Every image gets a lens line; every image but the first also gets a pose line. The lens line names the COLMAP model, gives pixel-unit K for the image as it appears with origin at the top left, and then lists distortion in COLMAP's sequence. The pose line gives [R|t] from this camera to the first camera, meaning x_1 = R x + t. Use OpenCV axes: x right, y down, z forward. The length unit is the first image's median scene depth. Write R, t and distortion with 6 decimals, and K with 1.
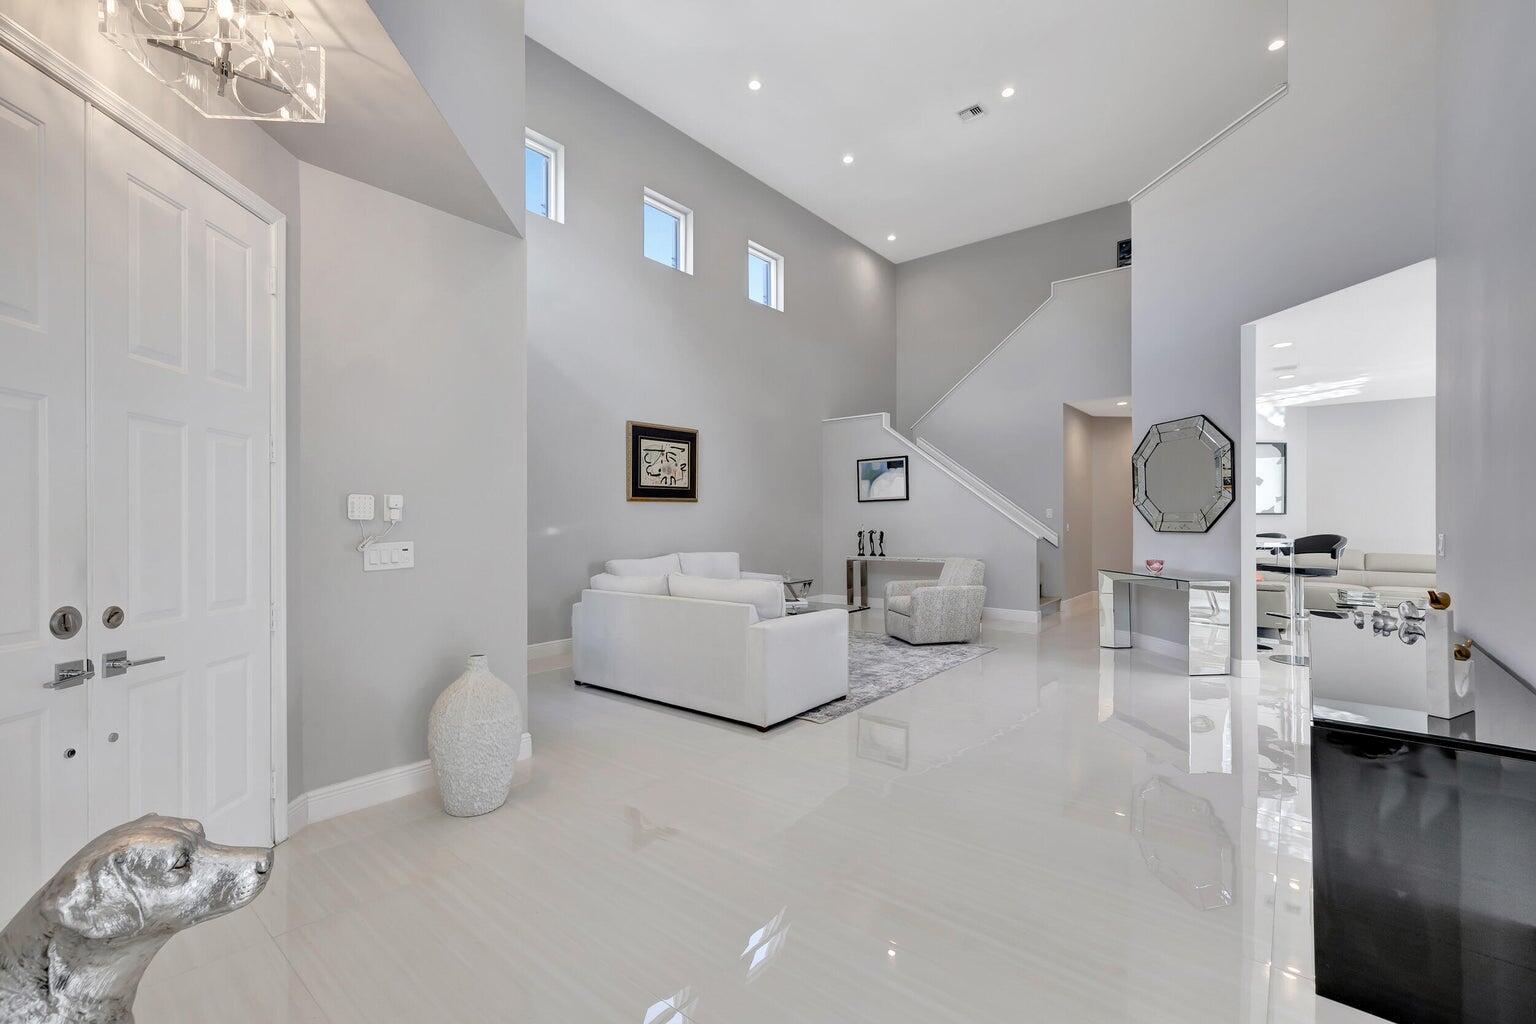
lens RADIAL K [[647.4, 0, 792.5], [0, 647.4, 523.2], [0, 0, 1]] dist [0.000536, -0.001346]
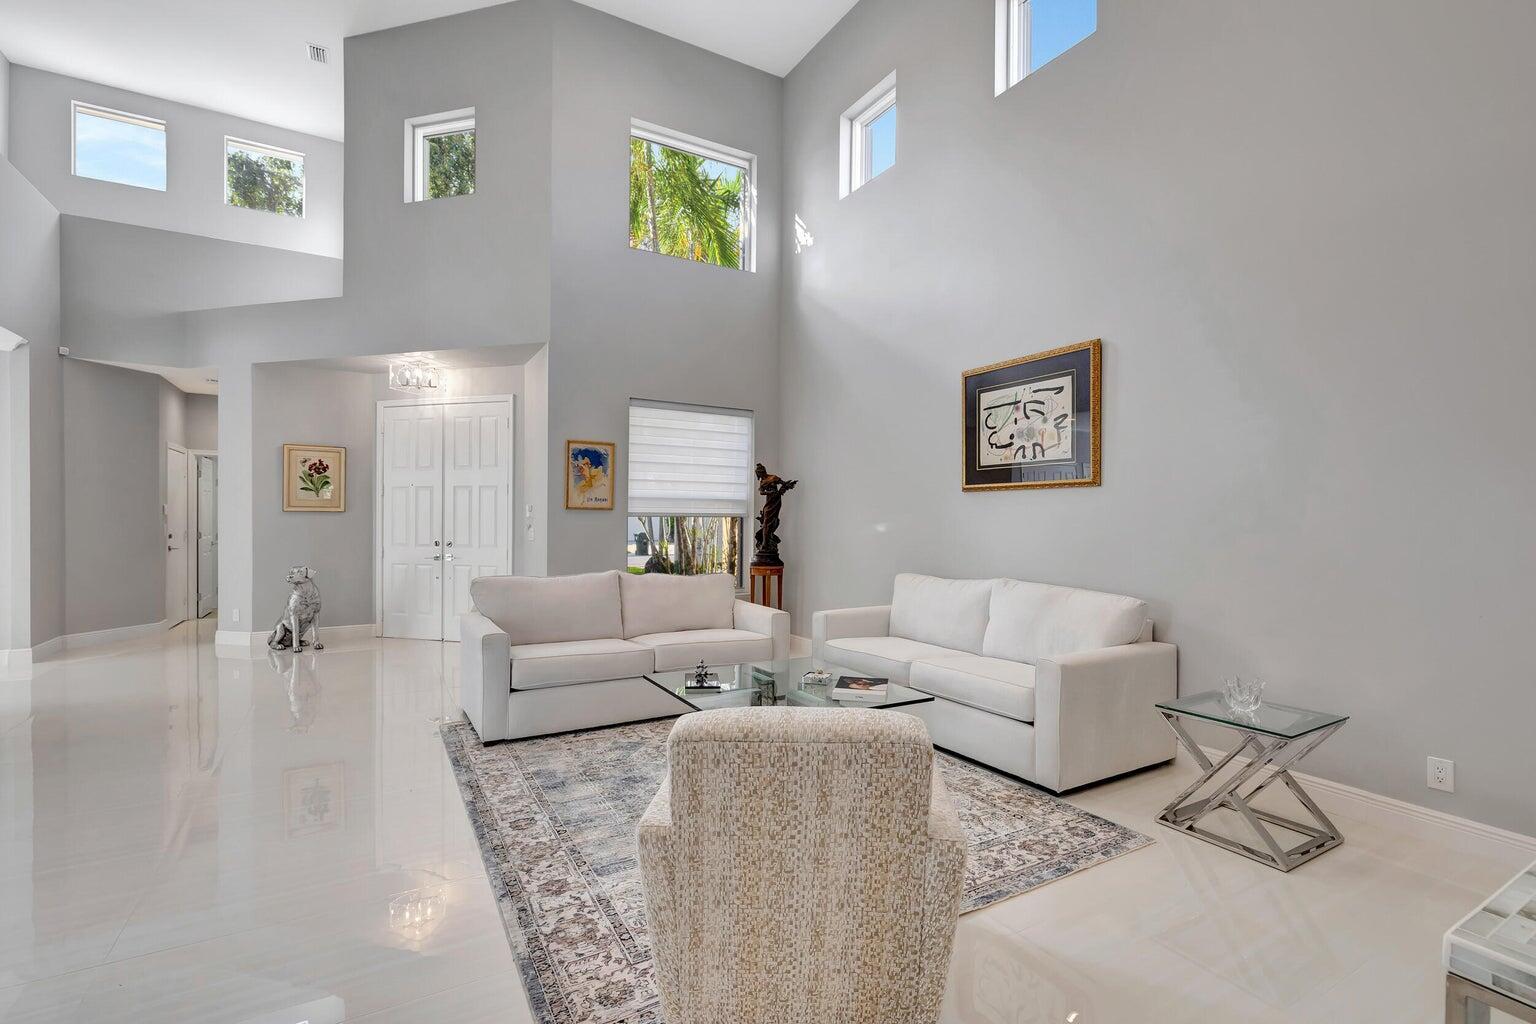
lens RADIAL K [[683.6, 0, 758.0], [0, 683.6, 522.4], [0, 0, 1]] dist [-0.009283, 0.000282]
pose [[-0.382313, 0.012952, -0.923942, 0.455066], [-0.014479, 0.999695, 0.020005, -0.012361], [0.923920, 0.021026, -0.382008, 1.012931]]
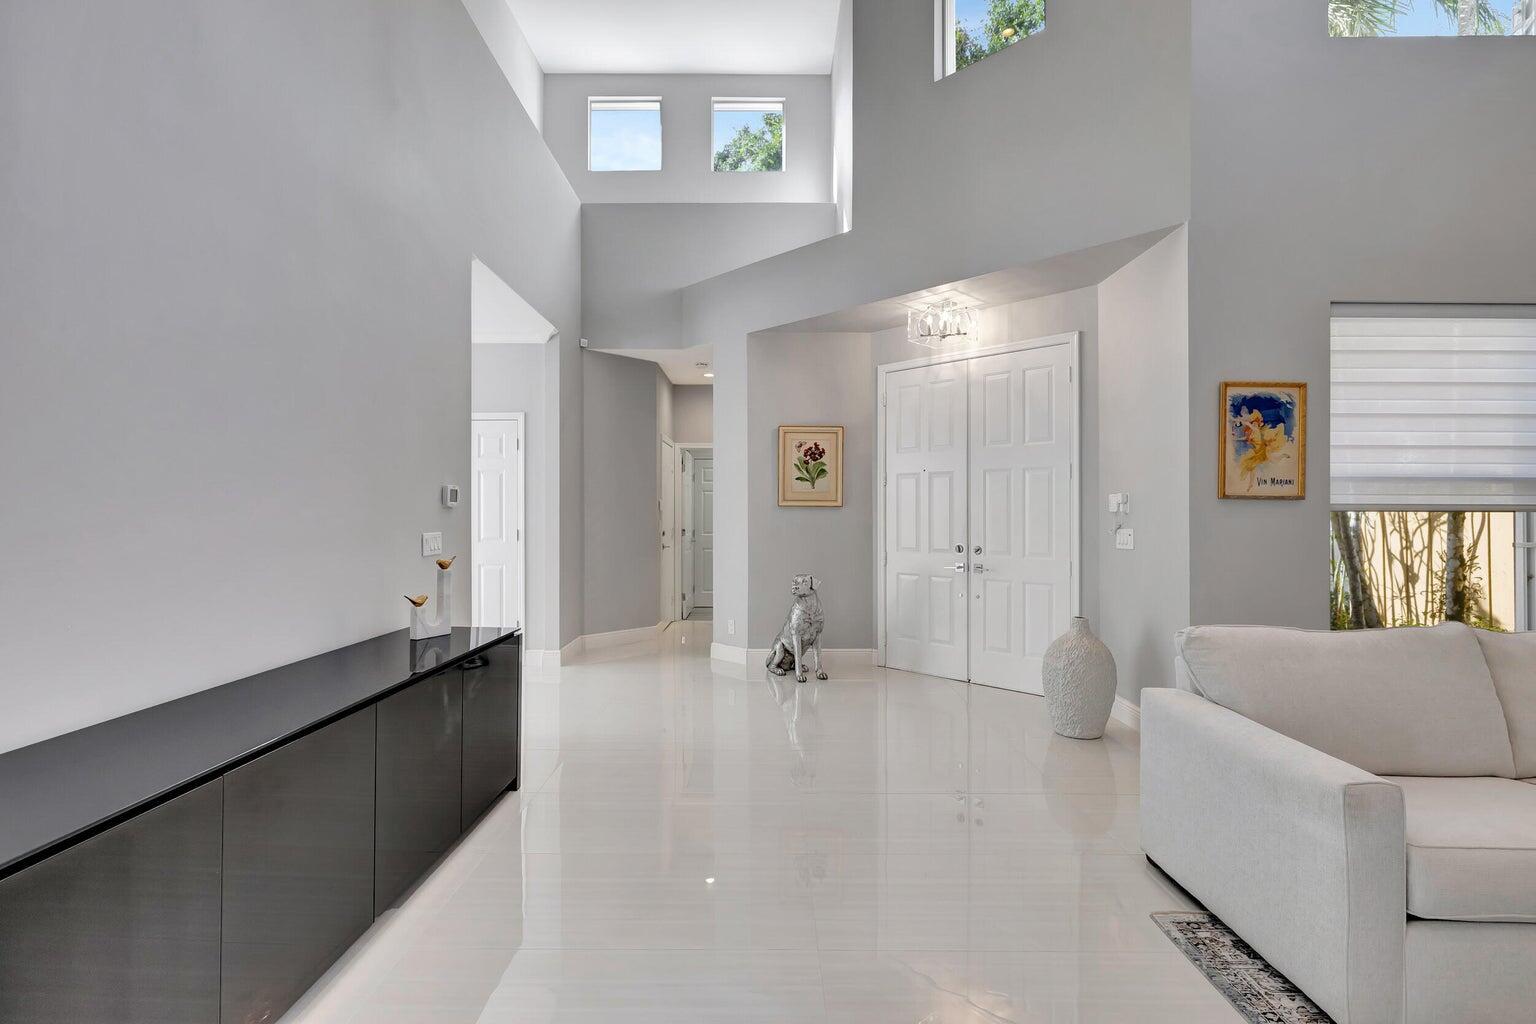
lens RADIAL K [[704.0, 0, 759.4], [0, 704.0, 509.4], [0, 0, 1]] dist [-0.001591, 0.000302]
pose [[-0.795050, 0.004548, -0.606527, 0.352280], [-0.003780, 0.999915, 0.012453, -0.006200], [0.606533, 0.012193, -0.794965, 0.693619]]
